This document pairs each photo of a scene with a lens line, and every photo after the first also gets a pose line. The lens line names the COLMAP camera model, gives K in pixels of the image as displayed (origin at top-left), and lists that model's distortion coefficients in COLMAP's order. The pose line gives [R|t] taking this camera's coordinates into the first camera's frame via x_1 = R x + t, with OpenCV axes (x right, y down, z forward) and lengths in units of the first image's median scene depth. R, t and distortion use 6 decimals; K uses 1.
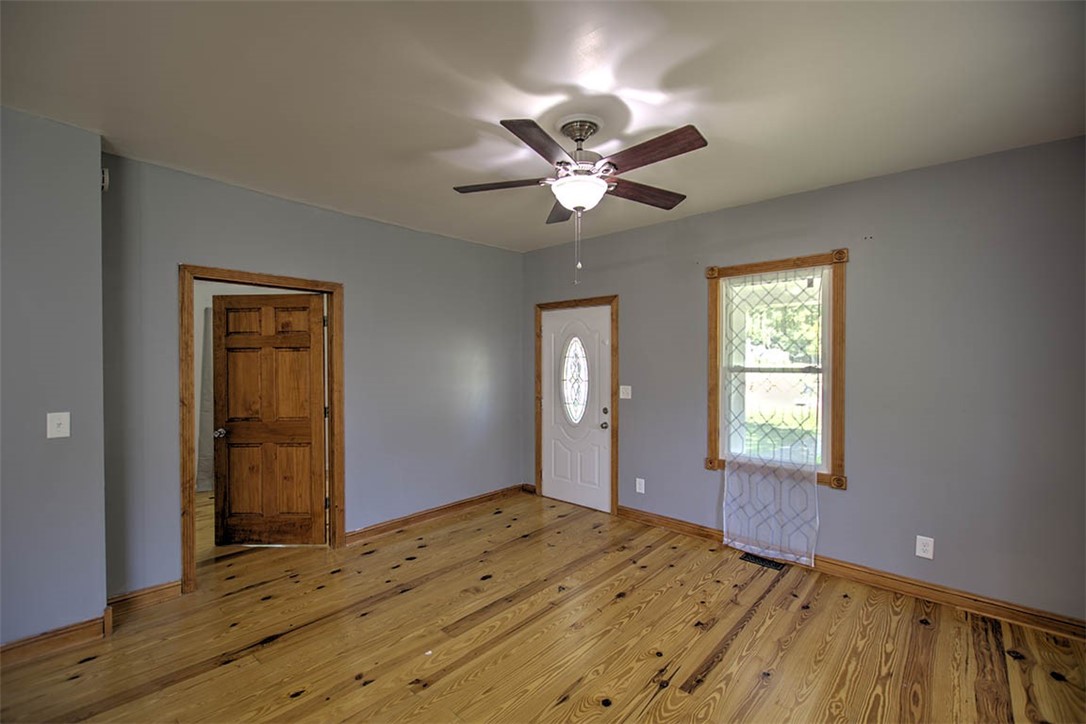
lens RADIAL K [[468.6, 0, 544.8], [0, 468.6, 367.8], [0, 0, 1]] dist [-0.000688, -0.000411]
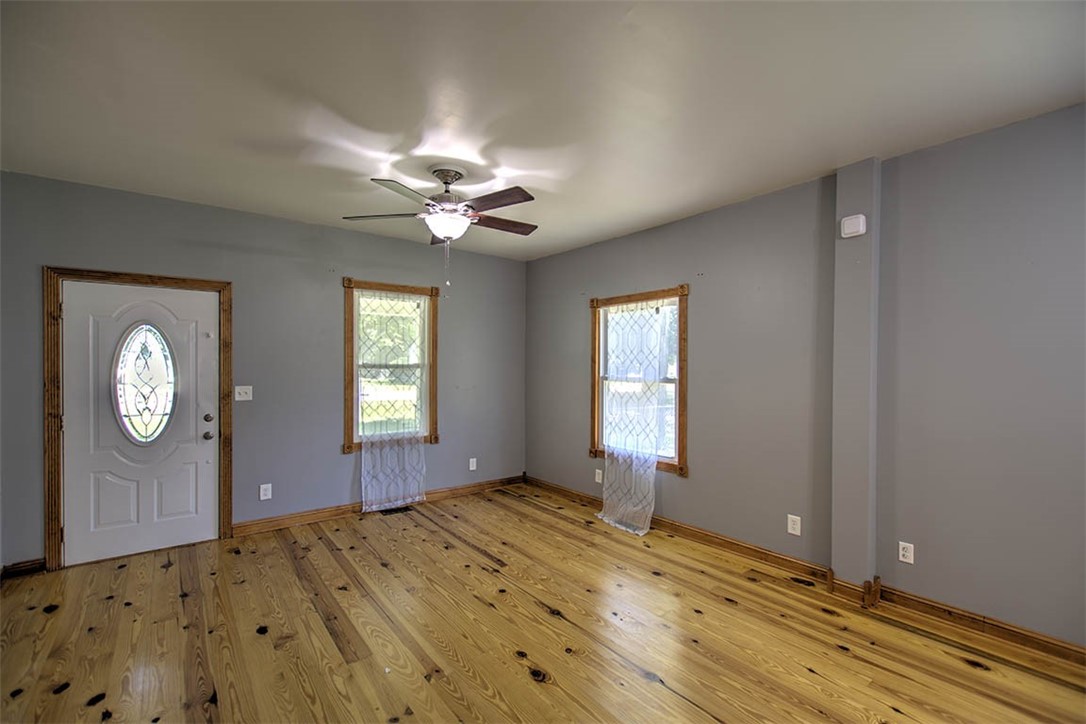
lens RADIAL K [[466.6, 0, 541.9], [0, 466.6, 364.5], [0, 0, 1]] dist [-0.000505, -0.000136]
pose [[0.173524, -0.004654, 0.984819, -0.759032], [0.007076, 0.999969, 0.003479, -0.002058], [-0.984804, 0.006365, 0.173552, 0.363132]]
